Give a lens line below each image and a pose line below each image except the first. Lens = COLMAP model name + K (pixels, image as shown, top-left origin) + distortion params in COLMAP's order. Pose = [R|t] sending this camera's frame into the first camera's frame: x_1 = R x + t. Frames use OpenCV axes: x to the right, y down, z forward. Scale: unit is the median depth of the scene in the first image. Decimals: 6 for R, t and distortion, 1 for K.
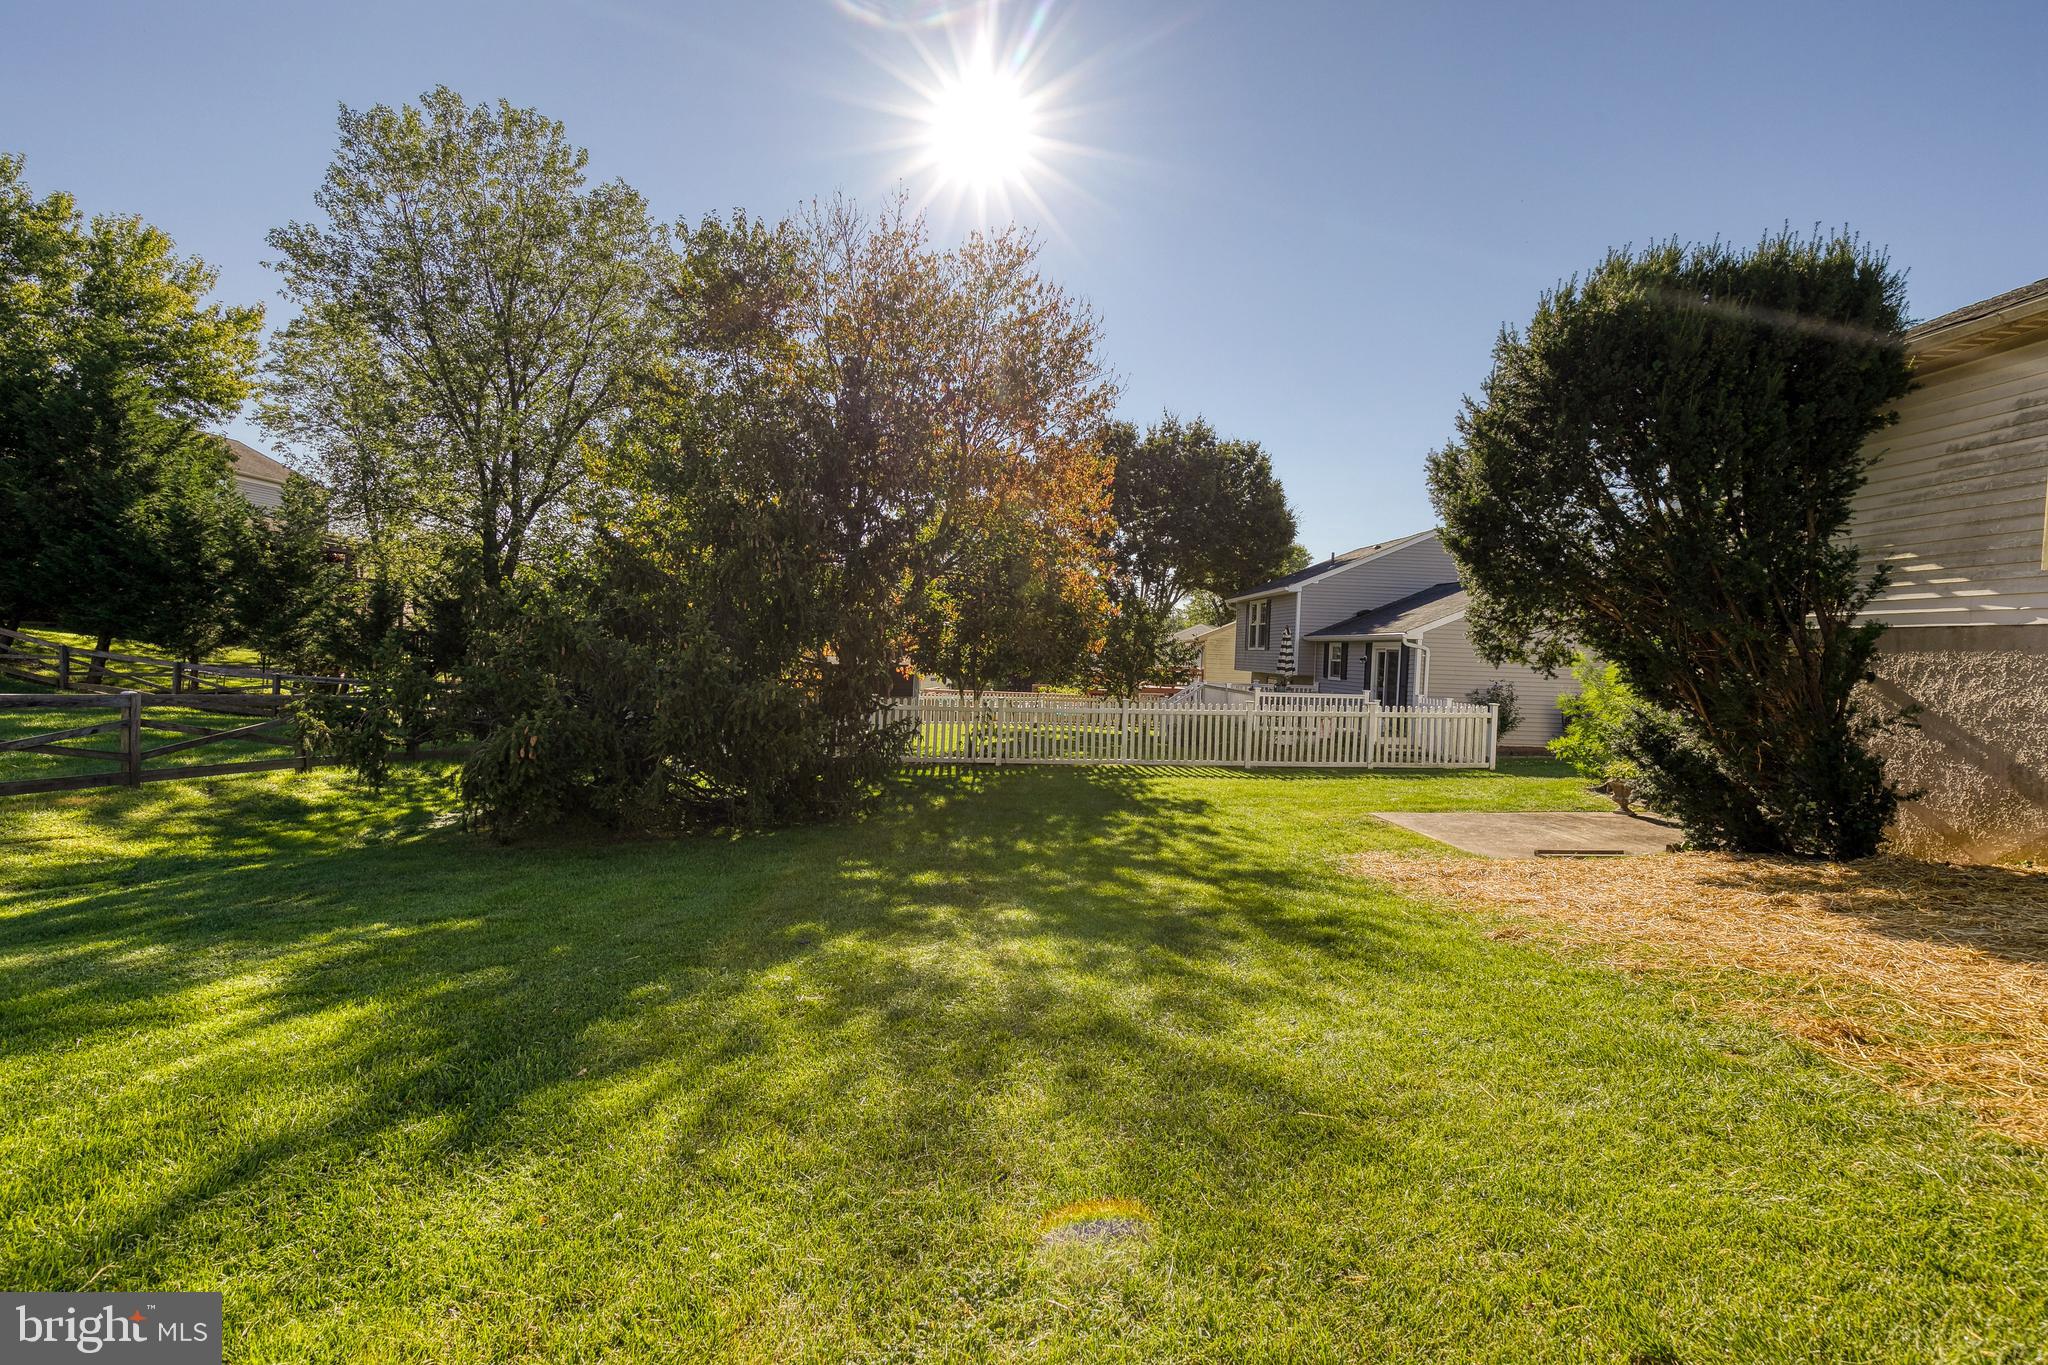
lens RADIAL K [[911.7, 0, 1036.7], [0, 911.7, 690.6], [0, 0, 1]] dist [0.002849, -0.000030]
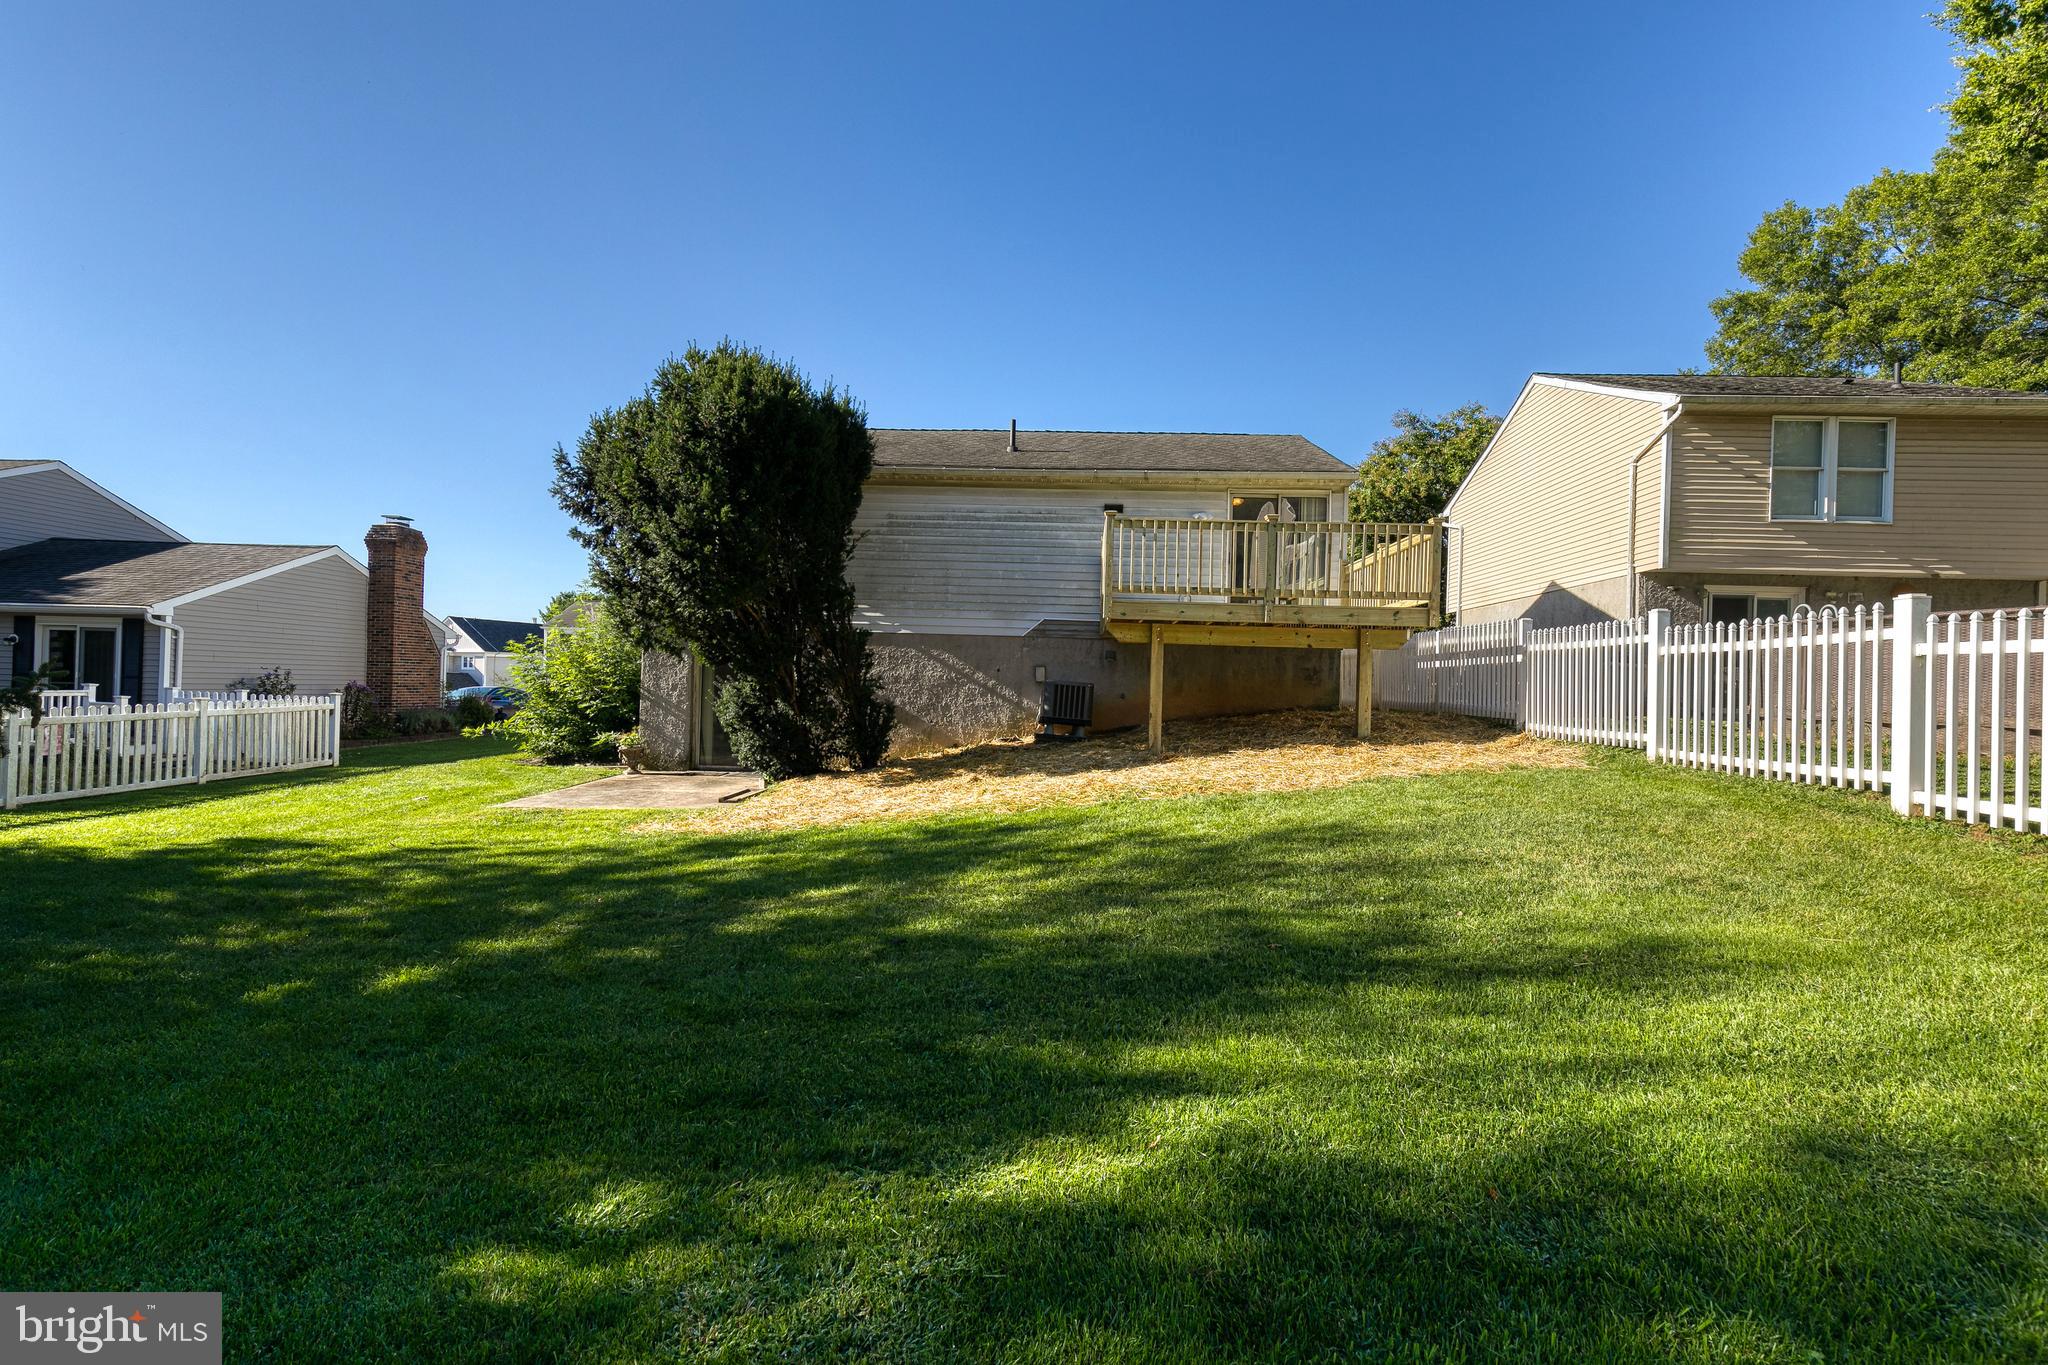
lens RADIAL K [[911.7, 0, 1035.4], [0, 911.7, 664.9], [0, 0, 1]] dist [0.002849, -0.000030]
pose [[0.098134, -0.004229, 0.995164, -0.334888], [0.022036, 0.999755, 0.002076, -0.000252], [-0.994929, 0.021726, 0.098203, 0.218578]]
